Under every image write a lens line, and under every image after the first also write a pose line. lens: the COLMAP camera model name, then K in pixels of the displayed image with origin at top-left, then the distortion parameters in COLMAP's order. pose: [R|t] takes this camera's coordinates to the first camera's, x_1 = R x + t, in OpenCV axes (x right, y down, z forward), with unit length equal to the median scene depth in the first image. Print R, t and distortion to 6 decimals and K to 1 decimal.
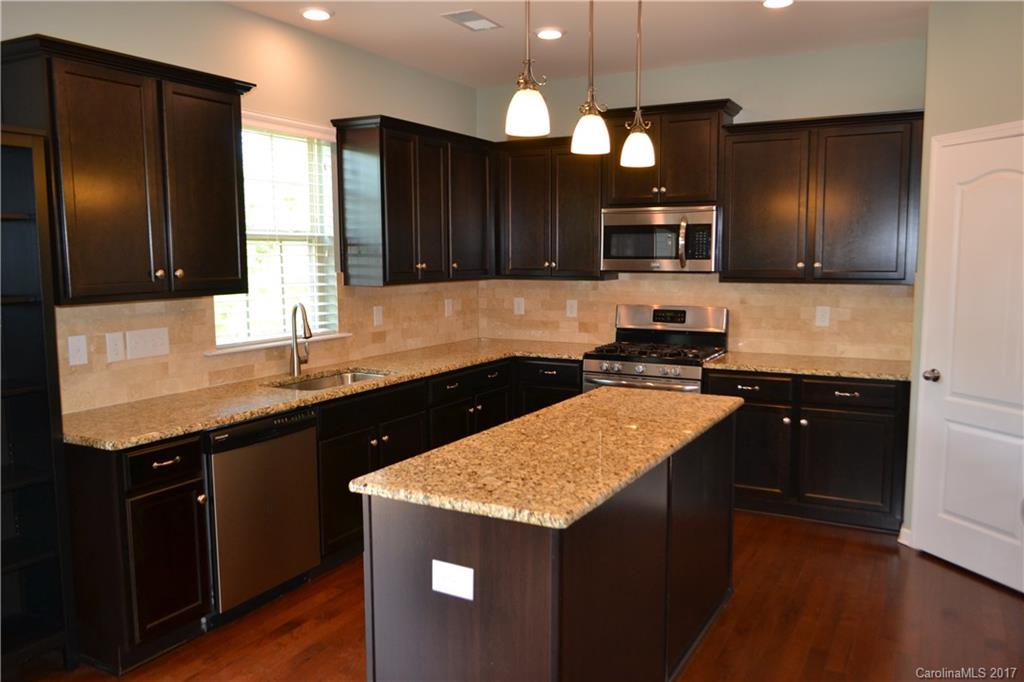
lens RADIAL K [[810.2, 0, 512.2], [0, 810.2, 342.7], [0, 0, 1]] dist [-0.004127, -0.009575]
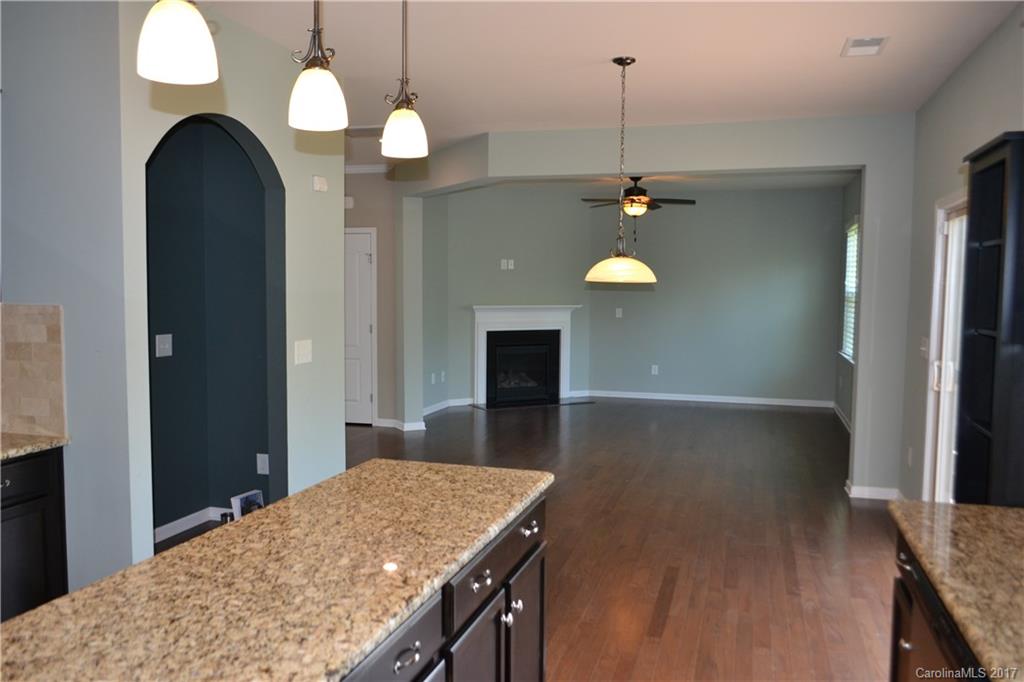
lens RADIAL K [[810.2, 0, 506.7], [0, 810.2, 341.4], [0, 0, 1]] dist [-0.004127, -0.009575]
pose [[-0.980291, 0.009337, -0.197341, 0.048361], [-0.027141, 0.983047, 0.181336, -0.114510], [0.195688, 0.183118, -0.963418, 1.037296]]
